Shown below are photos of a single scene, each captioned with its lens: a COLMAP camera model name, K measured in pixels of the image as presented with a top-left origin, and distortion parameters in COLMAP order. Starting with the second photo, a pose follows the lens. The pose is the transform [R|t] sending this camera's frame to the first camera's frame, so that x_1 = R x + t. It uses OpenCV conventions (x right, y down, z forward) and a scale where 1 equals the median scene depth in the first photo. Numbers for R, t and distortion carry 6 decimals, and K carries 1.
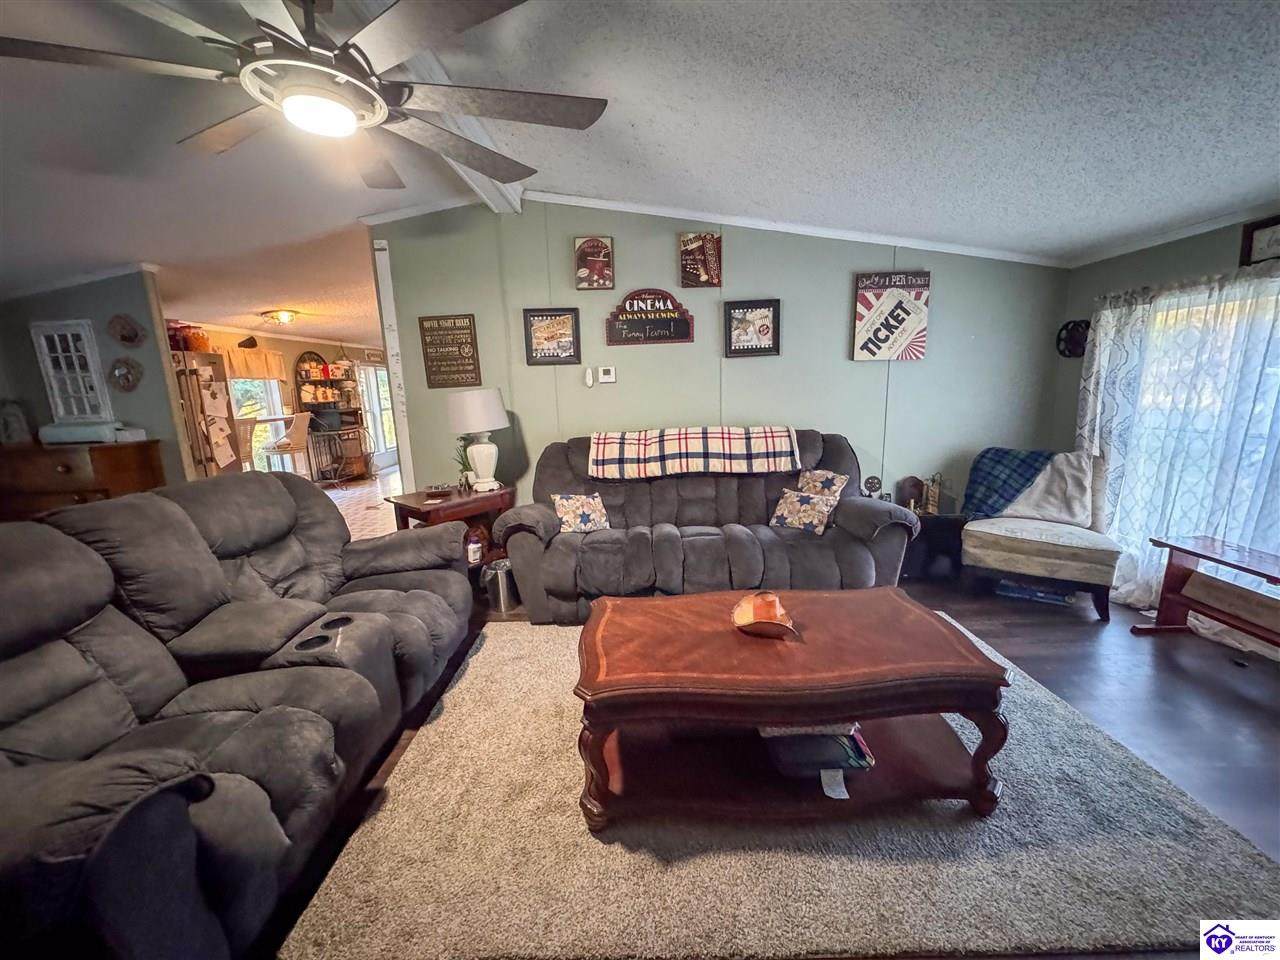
lens RADIAL K [[507.8, 0, 640.7], [0, 507.8, 485.1], [0, 0, 1]] dist [-0.002177, 0.000391]
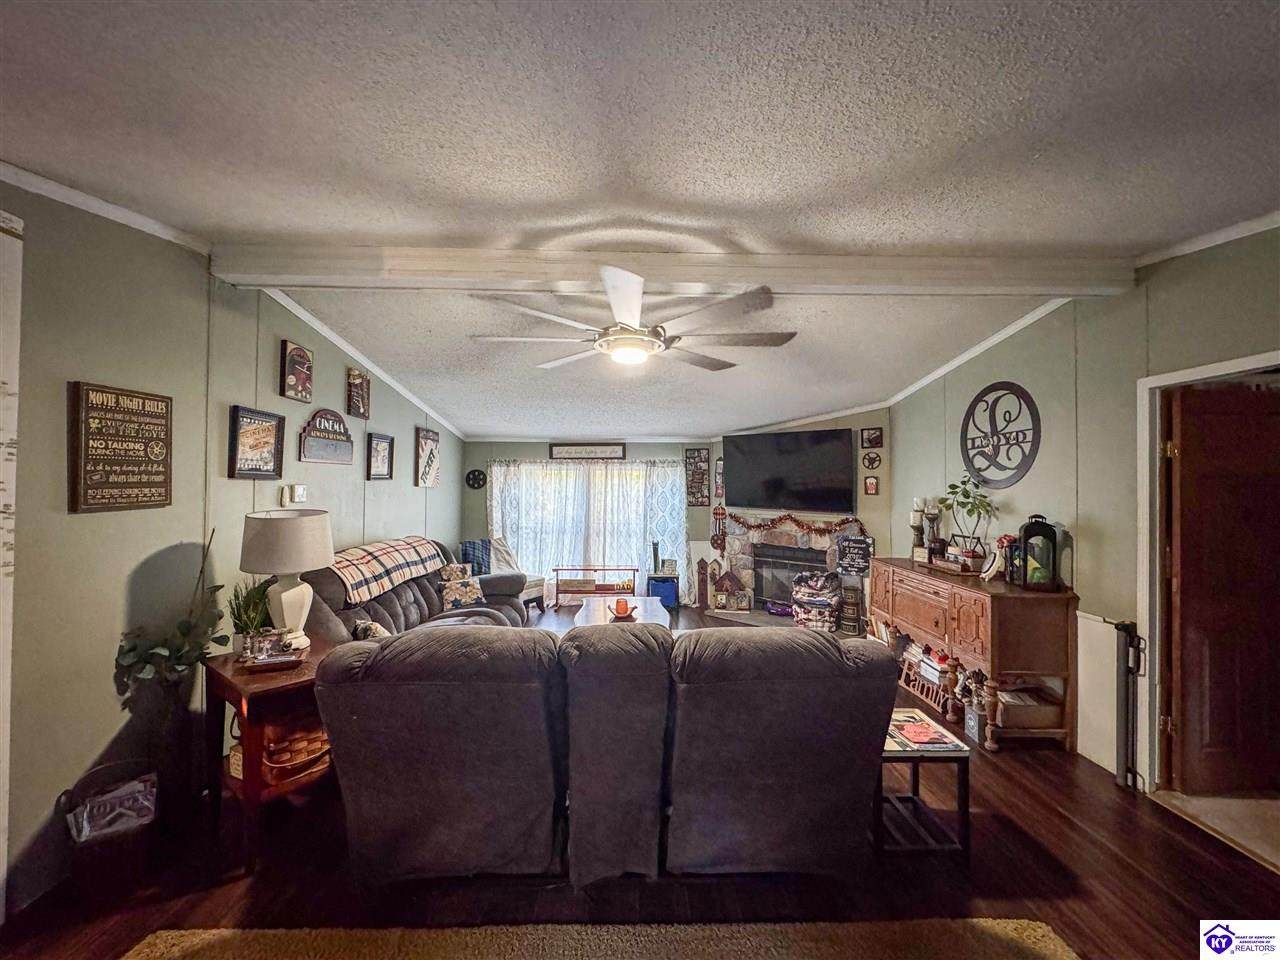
lens RADIAL K [[507.8, 0, 641.3], [0, 507.8, 483.4], [0, 0, 1]] dist [-0.002177, 0.000391]
pose [[-0.033143, 0.036577, 0.998781, -0.987402], [0.193117, 0.980732, -0.029508, -0.096831], [-0.980616, 0.191903, -0.039568, 0.463887]]
